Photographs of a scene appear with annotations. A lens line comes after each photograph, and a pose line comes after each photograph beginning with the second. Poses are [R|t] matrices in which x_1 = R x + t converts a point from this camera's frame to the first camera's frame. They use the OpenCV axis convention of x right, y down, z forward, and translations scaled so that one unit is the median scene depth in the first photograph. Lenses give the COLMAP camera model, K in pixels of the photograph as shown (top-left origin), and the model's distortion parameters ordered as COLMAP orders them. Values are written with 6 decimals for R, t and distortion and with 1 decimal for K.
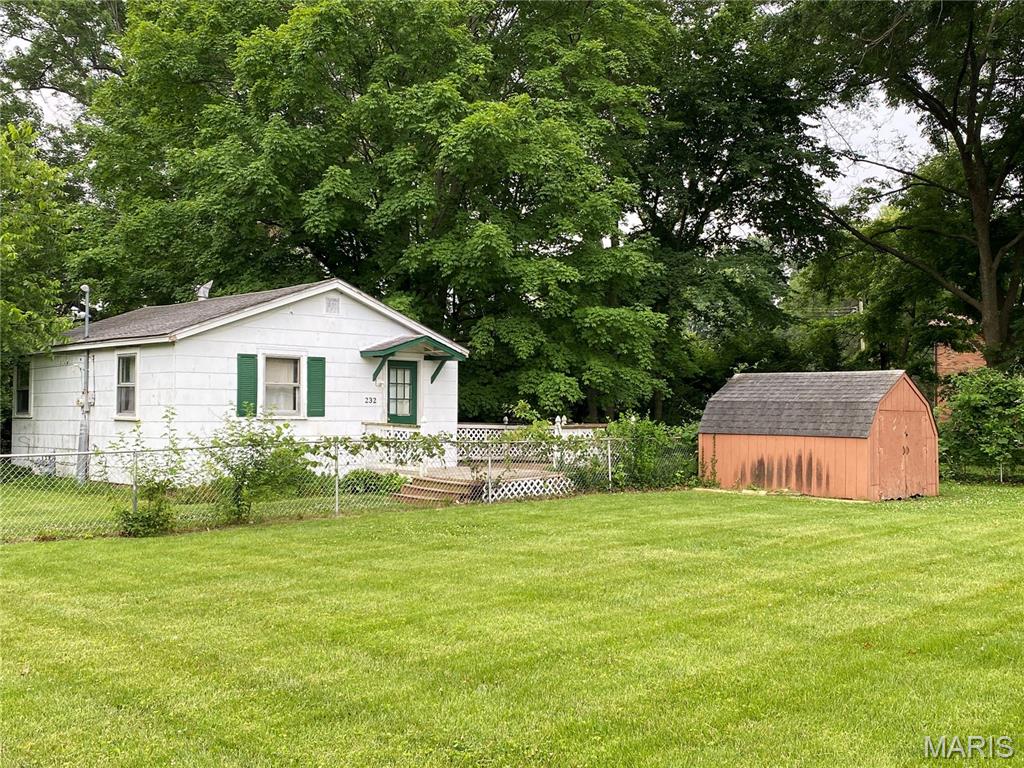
lens RADIAL K [[1051.3, 0, 512.0], [0, 1051.3, 384.0], [0, 0, 1]] dist [0.048475, -0.006115]
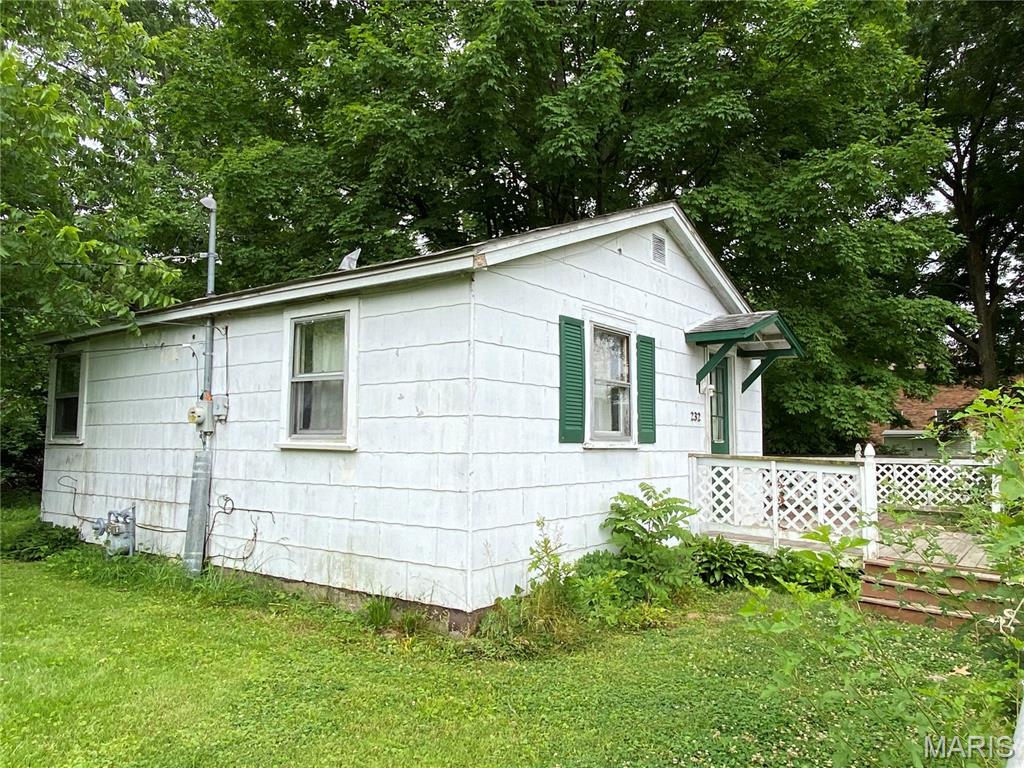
lens RADIAL K [[720.3, 0, 503.4], [0, 720.3, 387.4], [0, 0, 1]] dist [0.060913, -0.000451]
pose [[0.990426, 0.014057, 0.137330, -0.303731], [-0.007779, 0.998904, -0.046145, 0.018972], [-0.137828, 0.044635, 0.989450, 0.614876]]
